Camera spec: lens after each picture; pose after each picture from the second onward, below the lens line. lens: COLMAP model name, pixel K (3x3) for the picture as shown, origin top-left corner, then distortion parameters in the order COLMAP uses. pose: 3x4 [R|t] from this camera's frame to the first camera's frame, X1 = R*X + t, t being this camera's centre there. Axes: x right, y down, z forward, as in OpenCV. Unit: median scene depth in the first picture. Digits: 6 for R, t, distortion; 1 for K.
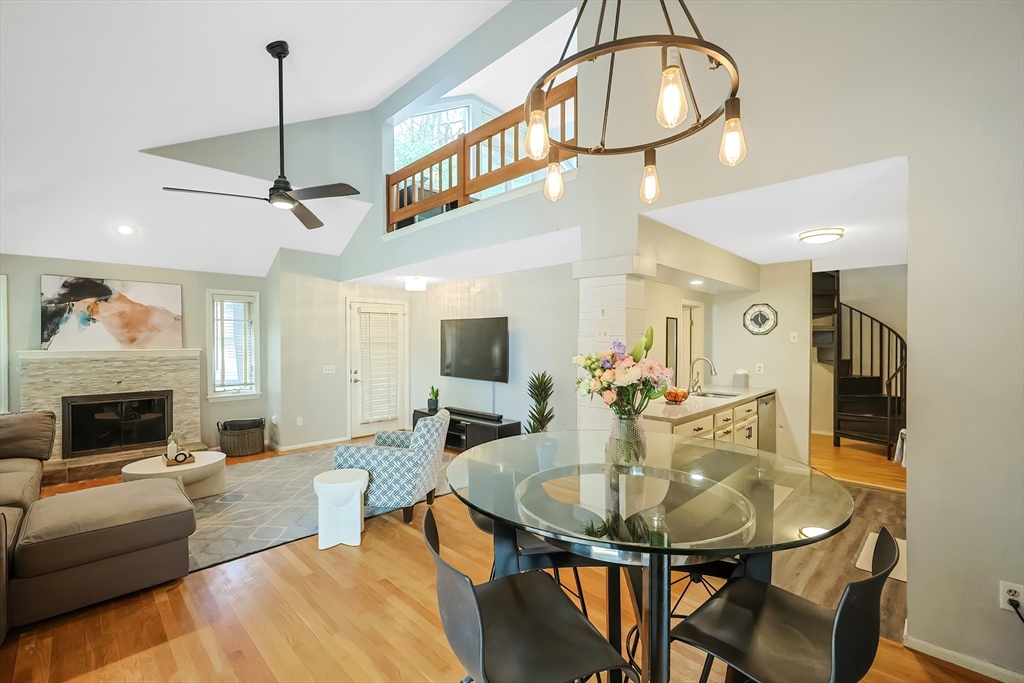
lens RADIAL K [[440.3, 0, 509.5], [0, 440.3, 344.2], [0, 0, 1]] dist [-0.001566, -0.000189]
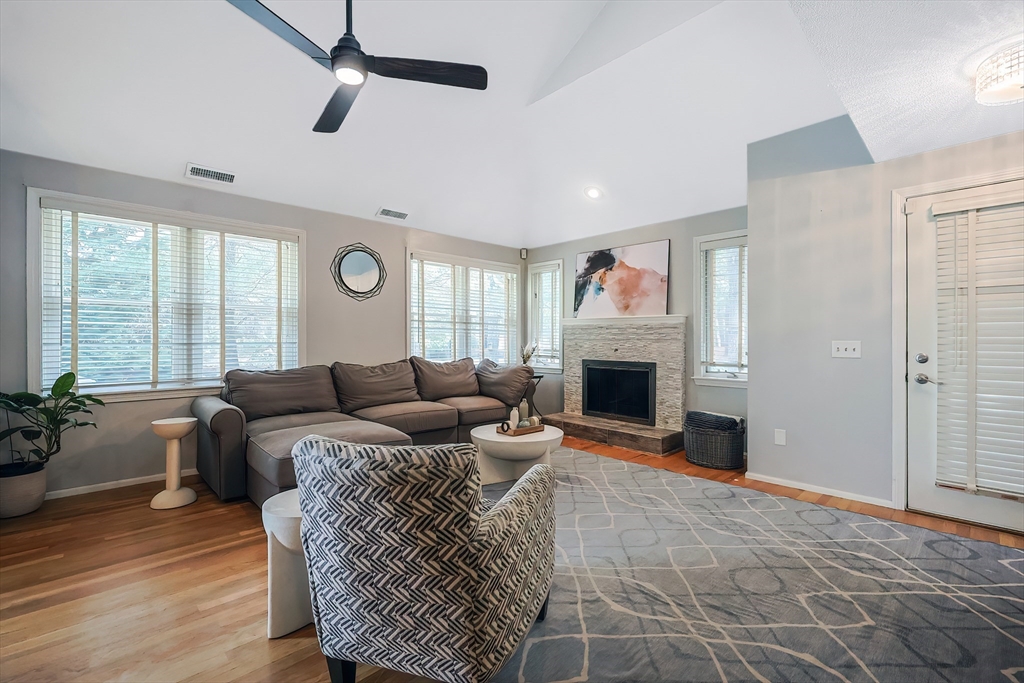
lens RADIAL K [[442.4, 0, 515.5], [0, 442.4, 339.0], [0, 0, 1]] dist [-0.000354, -0.000011]
pose [[-0.014712, 0.008175, -0.999858, 0.112322], [-0.007083, 0.999941, 0.008280, 0.055824], [0.999867, 0.007204, -0.014654, 0.794548]]
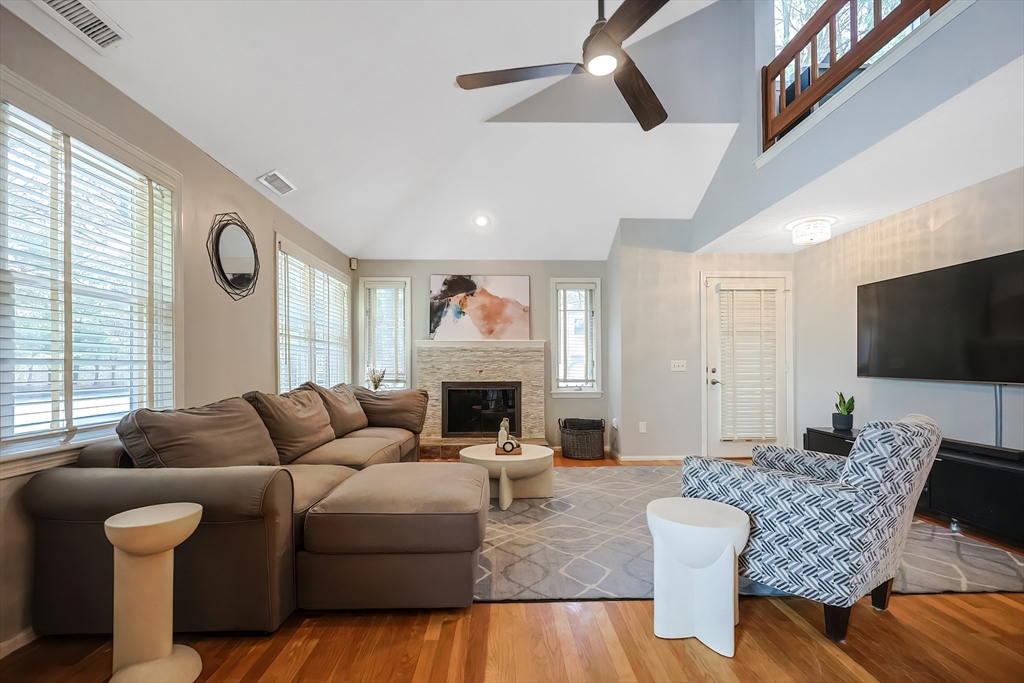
lens RADIAL K [[445.3, 0, 510.4], [0, 445.3, 361.2], [0, 0, 1]] dist [-0.000894, -0.000104]
pose [[0.728066, -0.005744, -0.685483, -0.106737], [-0.004600, 0.999901, -0.013265, 0.076747], [0.685492, 0.012812, 0.727968, 0.275491]]
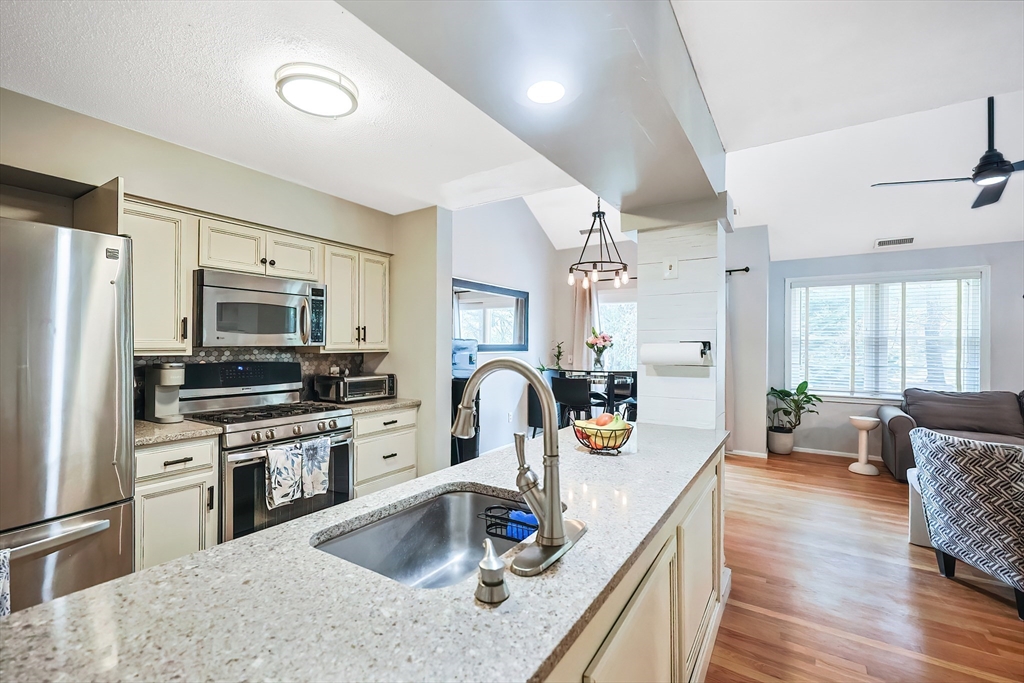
lens RADIAL K [[451.7, 0, 509.7], [0, 451.7, 343.4], [0, 0, 1]] dist [0.003724, 0.000525]
pose [[-0.977166, 0.000341, -0.212478, 0.430764], [-0.001372, 0.999968, 0.007915, 0.014308], [0.212473, 0.008026, -0.977134, 1.078283]]
